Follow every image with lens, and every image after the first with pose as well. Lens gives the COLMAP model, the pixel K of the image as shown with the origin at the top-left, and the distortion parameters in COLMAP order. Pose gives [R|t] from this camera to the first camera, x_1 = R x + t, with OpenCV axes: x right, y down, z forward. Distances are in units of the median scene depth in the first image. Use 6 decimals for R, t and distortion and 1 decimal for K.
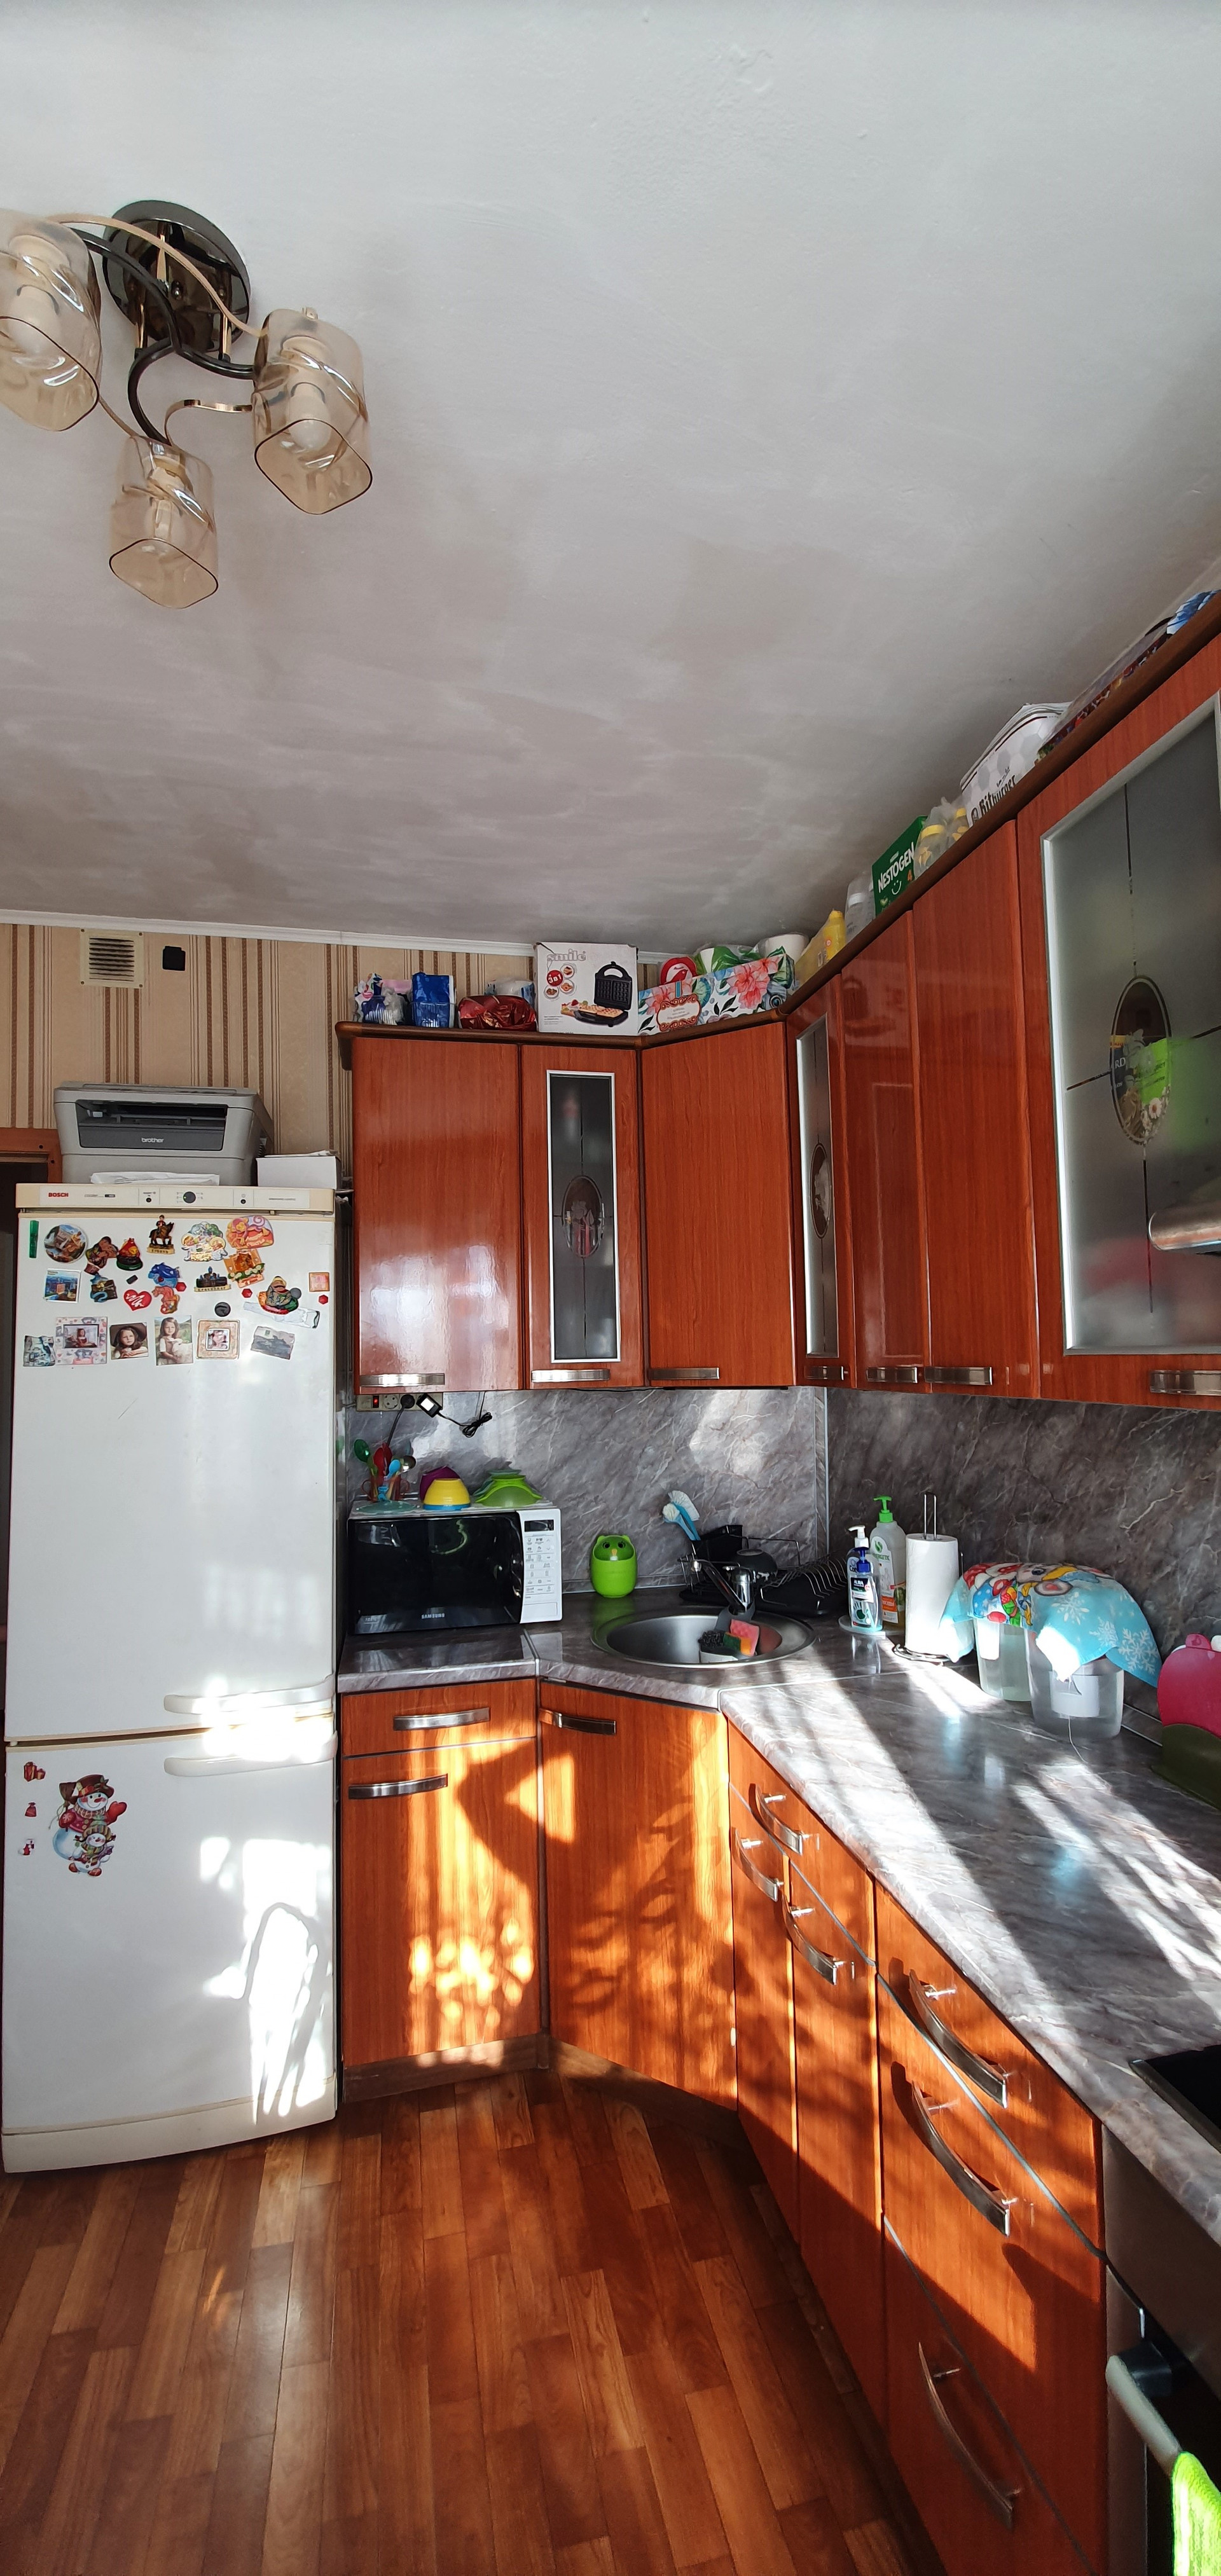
lens RADIAL K [[1058.7, 0, 610.5], [0, 1058.7, 1288.0], [0, 0, 1]] dist [-0.000098, 0.000070]
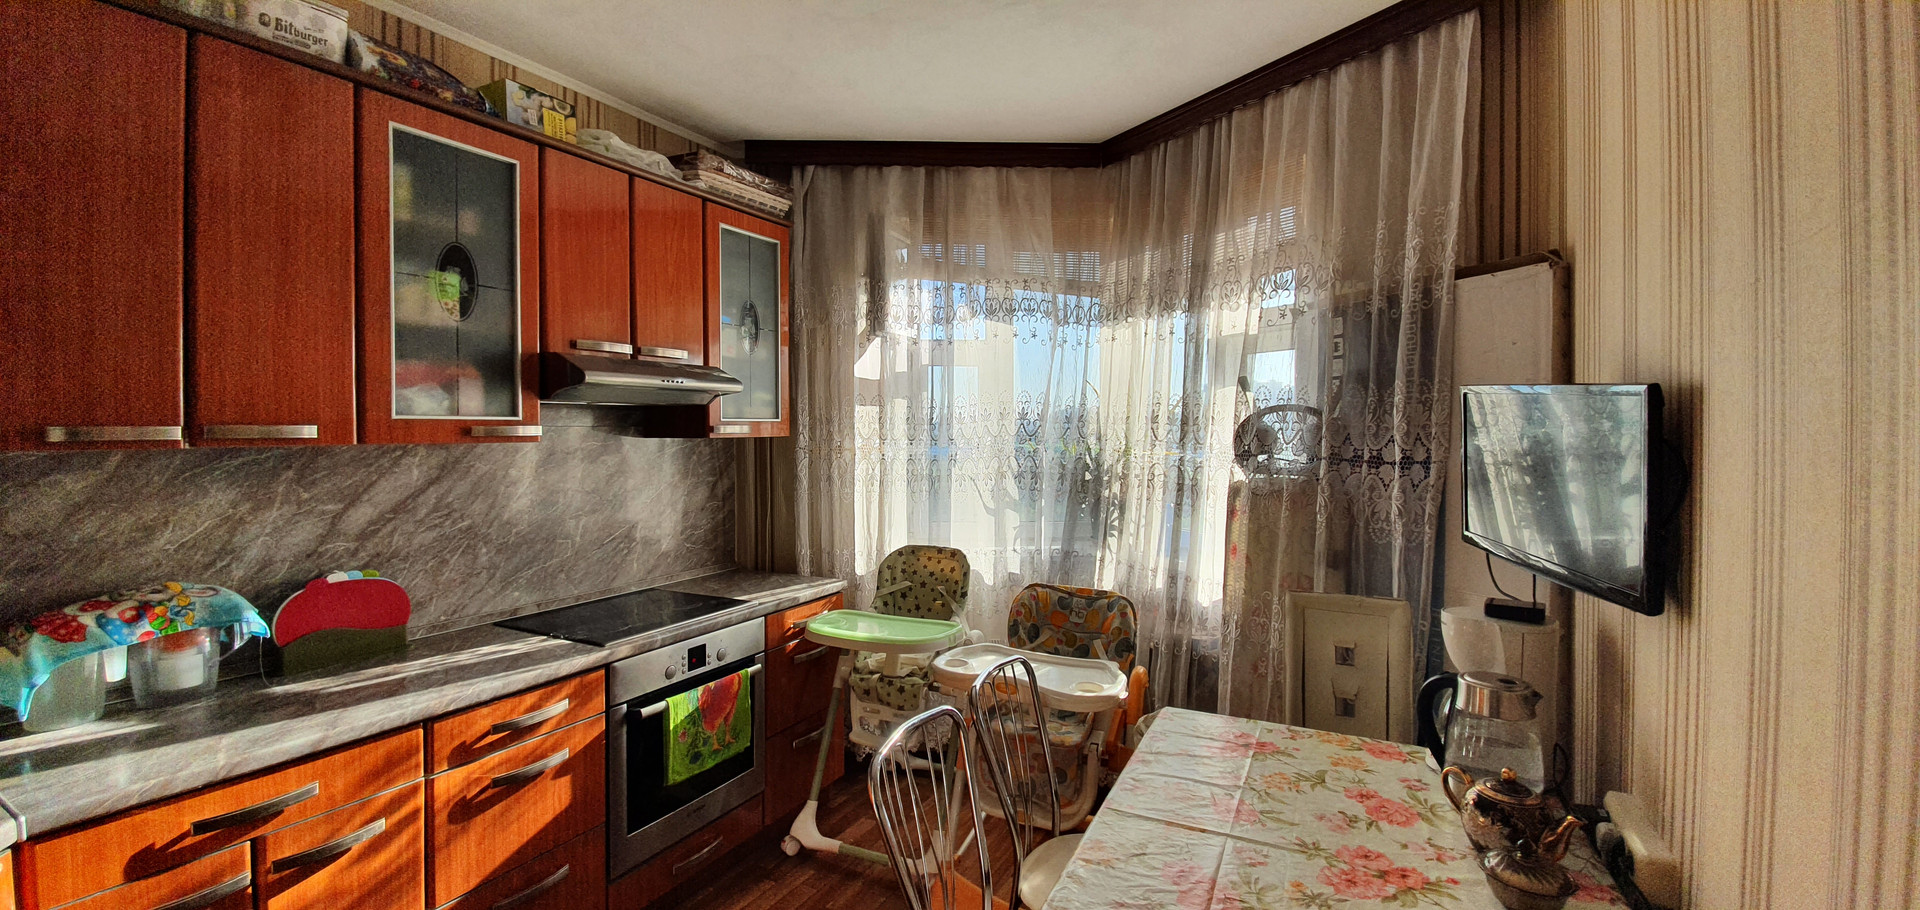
lens RADIAL K [[789.1, 0, 960.0], [0, 789.1, 455.0], [0, 0, 1]] dist [-0.000098, 0.000070]
pose [[-0.788953, 0.021619, 0.614073, -0.696937], [-0.001554, 0.999307, -0.037178, 0.106445], [-0.614452, -0.030286, -0.788373, 0.874691]]
